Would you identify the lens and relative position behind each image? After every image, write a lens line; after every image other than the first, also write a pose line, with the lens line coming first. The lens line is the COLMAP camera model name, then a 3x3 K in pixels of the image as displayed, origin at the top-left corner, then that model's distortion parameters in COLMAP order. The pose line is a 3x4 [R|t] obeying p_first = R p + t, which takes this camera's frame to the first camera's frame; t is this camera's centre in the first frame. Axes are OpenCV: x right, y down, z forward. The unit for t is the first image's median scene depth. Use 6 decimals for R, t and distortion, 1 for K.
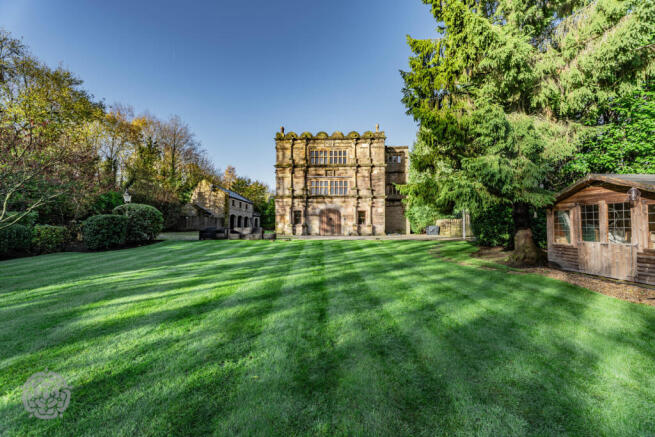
lens RADIAL K [[264.5, 0, 327.5], [0, 264.5, 218.5], [0, 0, 1]] dist [-0.001514, 0.000026]
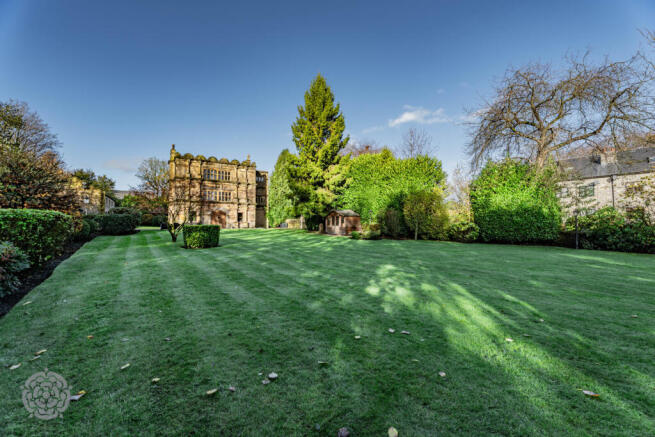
lens RADIAL K [[264.5, 0, 327.5], [0, 264.5, 218.5], [0, 0, 1]] dist [-0.001514, 0.000026]
pose [[0.820593, 0.013566, 0.571352, -0.329478], [-0.017874, 0.999838, 0.001932, -0.007407], [-0.571234, -0.011798, 0.820703, -0.538368]]
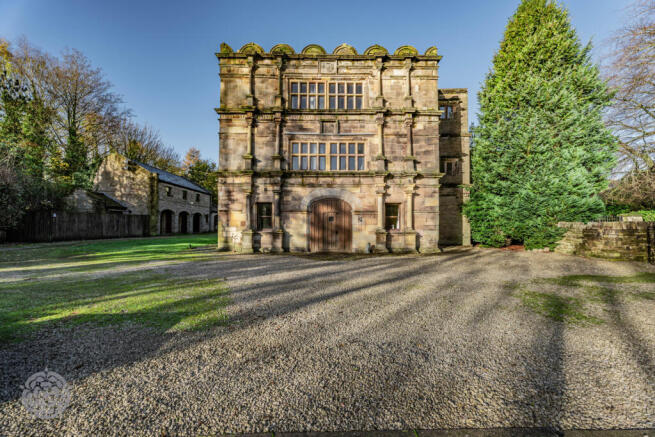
lens RADIAL K [[264.5, 0, 327.5], [0, 264.5, 218.5], [0, 0, 1]] dist [-0.001514, 0.000026]
pose [[0.998538, 0.001891, 0.054027, -0.021355], [-0.002790, 0.999859, 0.016572, -0.007683], [-0.053988, -0.016698, 0.998402, 0.503359]]
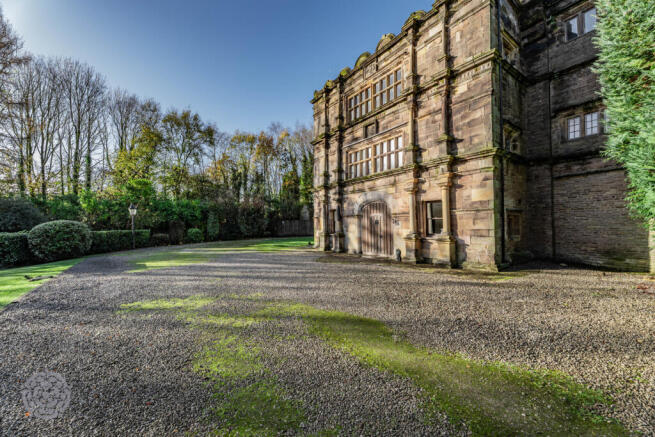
lens RADIAL K [[264.5, 0, 327.5], [0, 264.5, 218.5], [0, 0, 1]] dist [-0.001514, 0.000026]
pose [[0.596518, -0.027837, -0.802117, 0.351756], [0.043201, 0.999063, -0.002544, -0.008518], [0.801436, -0.033134, 0.597162, 0.637555]]
